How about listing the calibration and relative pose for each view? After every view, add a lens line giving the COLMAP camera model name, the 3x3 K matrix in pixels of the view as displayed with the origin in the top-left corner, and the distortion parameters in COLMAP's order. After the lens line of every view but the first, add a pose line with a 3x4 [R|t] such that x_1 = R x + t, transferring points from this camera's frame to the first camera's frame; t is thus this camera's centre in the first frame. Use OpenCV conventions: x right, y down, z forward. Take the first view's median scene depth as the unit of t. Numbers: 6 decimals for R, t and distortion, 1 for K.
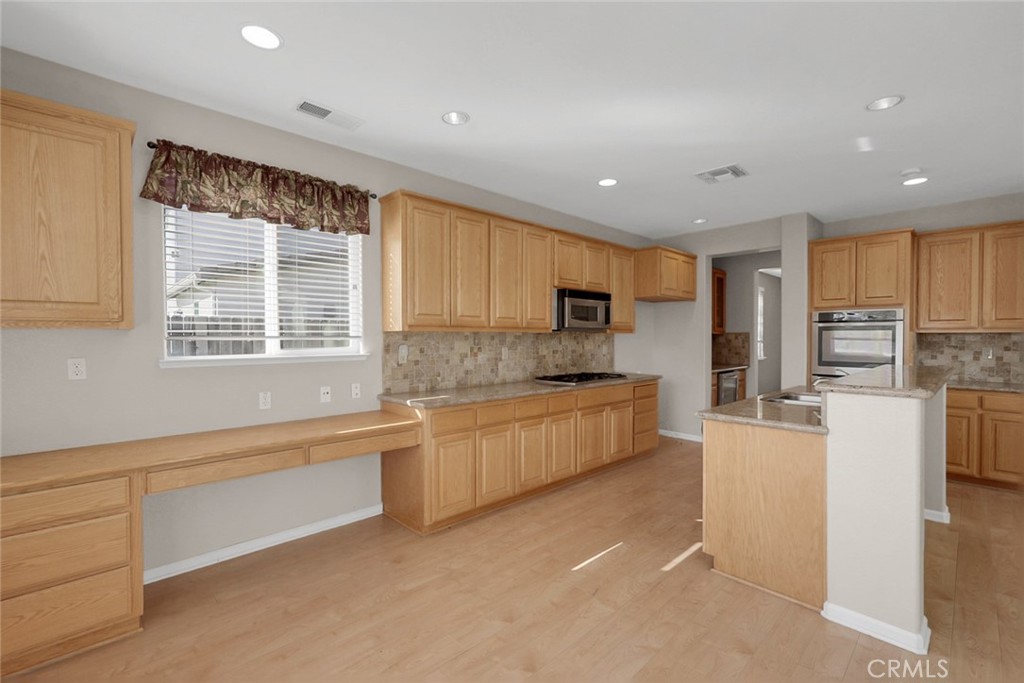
lens RADIAL K [[461.2, 0, 514.1], [0, 461.2, 340.1], [0, 0, 1]] dist [0.001602, 0.002260]
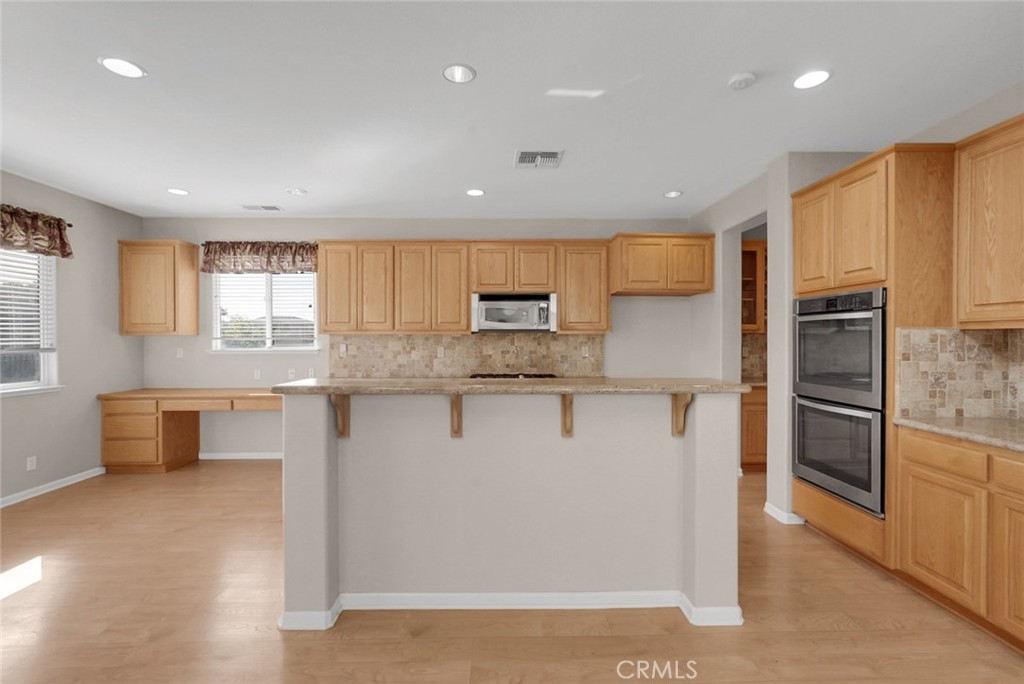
lens RADIAL K [[461.2, 0, 510.4], [0, 461.2, 339.8], [0, 0, 1]] dist [0.001602, 0.002260]
pose [[0.719449, 0.000915, -0.694545, 0.998502], [-0.004712, 0.999983, -0.003563, 0.000571], [0.694529, 0.005836, 0.719441, 0.292474]]
